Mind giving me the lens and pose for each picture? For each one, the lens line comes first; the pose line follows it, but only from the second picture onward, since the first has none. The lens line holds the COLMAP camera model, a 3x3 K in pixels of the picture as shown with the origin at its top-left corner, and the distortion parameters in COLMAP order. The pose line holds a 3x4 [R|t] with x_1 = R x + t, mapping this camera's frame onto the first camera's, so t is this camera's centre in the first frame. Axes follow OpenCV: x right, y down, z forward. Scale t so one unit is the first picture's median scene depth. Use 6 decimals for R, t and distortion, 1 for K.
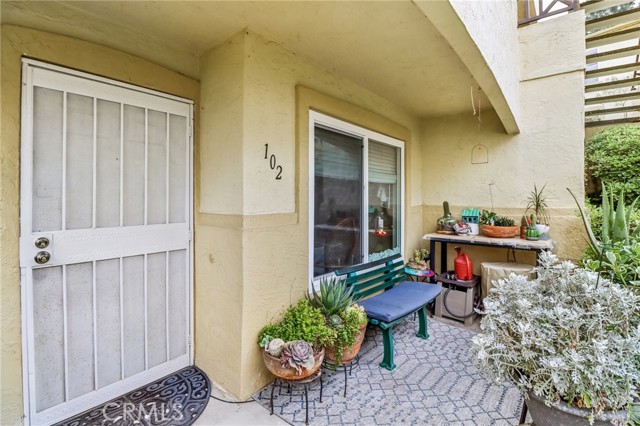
lens RADIAL K [[305.5, 0, 330.5], [0, 305.5, 200.0], [0, 0, 1]] dist [-0.015229, -0.000471]
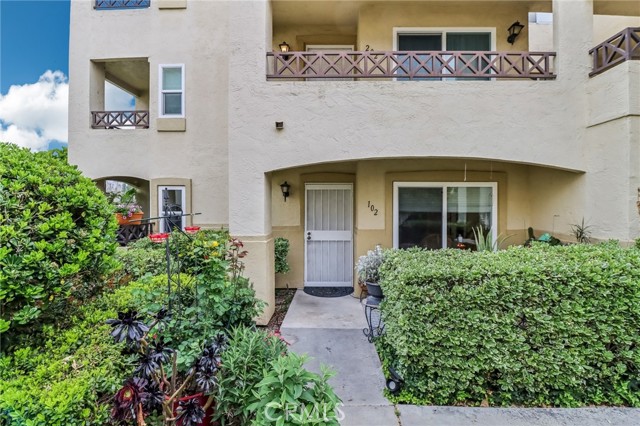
lens RADIAL K [[305.5, 0, 320.7], [0, 305.5, 209.0], [0, 0, 1]] dist [-0.015229, -0.000471]
pose [[0.606840, 0.008976, -0.794774, 1.419635], [-0.006634, 0.999959, 0.006227, -0.123604], [0.794797, 0.001494, 0.606874, -0.767239]]
